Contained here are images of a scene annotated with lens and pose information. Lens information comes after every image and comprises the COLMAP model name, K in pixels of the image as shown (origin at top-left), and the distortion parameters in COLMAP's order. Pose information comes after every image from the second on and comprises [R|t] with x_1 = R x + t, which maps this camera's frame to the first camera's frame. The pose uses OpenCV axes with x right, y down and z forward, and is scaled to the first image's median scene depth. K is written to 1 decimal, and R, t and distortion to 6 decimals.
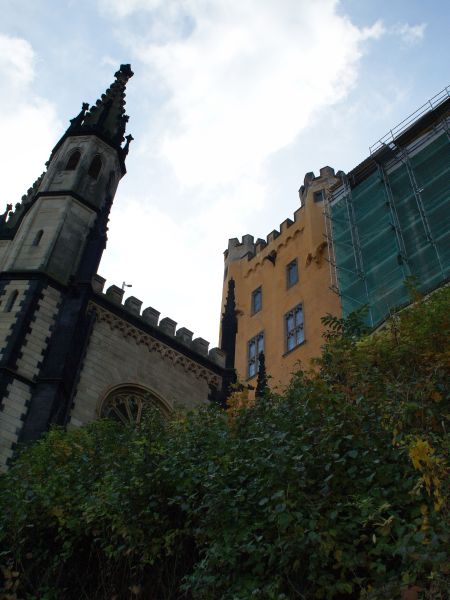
lens RADIAL K [[629.3, 0, 227.0], [0, 629.3, 299.2], [0, 0, 1]] dist [-0.105561, 0.000000]
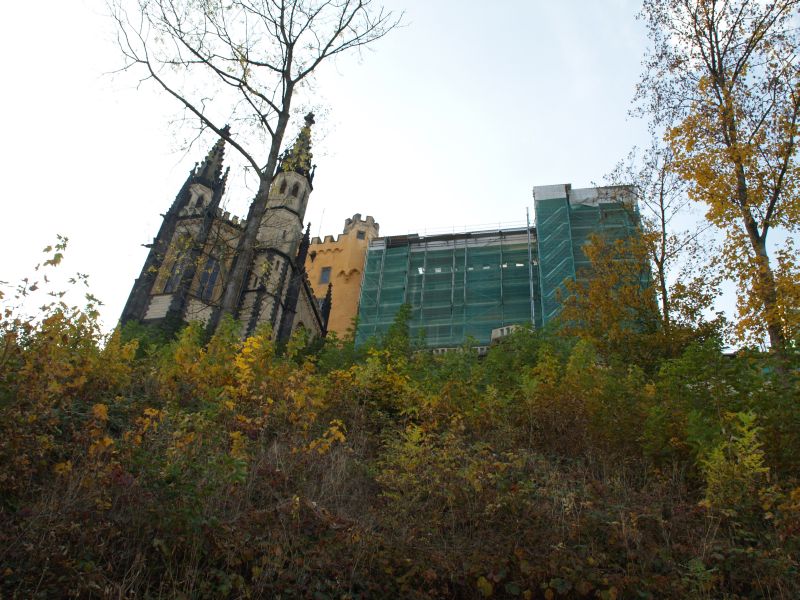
lens RADIAL K [[839.1, 0, 400.4], [0, 839.1, 300.2], [0, 0, 1]] dist [-0.105561, 0.000000]
pose [[0.787924, 0.432767, 0.438051, -0.698630], [-0.459538, 0.886777, -0.049509, 0.032641], [-0.409879, -0.162292, 0.897586, -1.015096]]
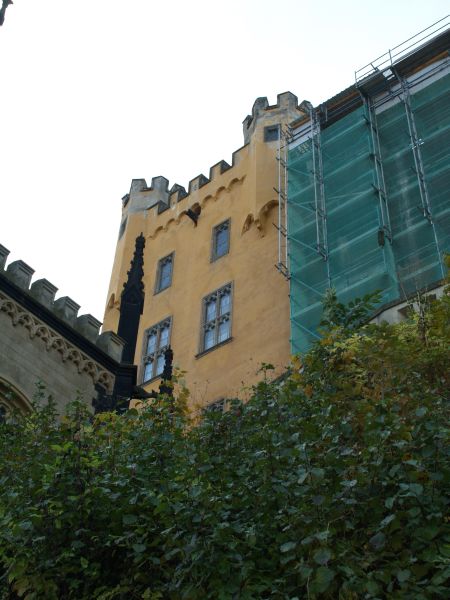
lens RADIAL K [[906.5, 0, 222.9], [0, 906.5, 298.5], [0, 0, 1]] dist [0.052062, 0.000000]
pose [[0.984542, 0.114513, 0.132526, -0.022280], [-0.117649, 0.992925, 0.016052, 0.007926], [-0.129750, -0.031395, 0.991050, 0.009520]]
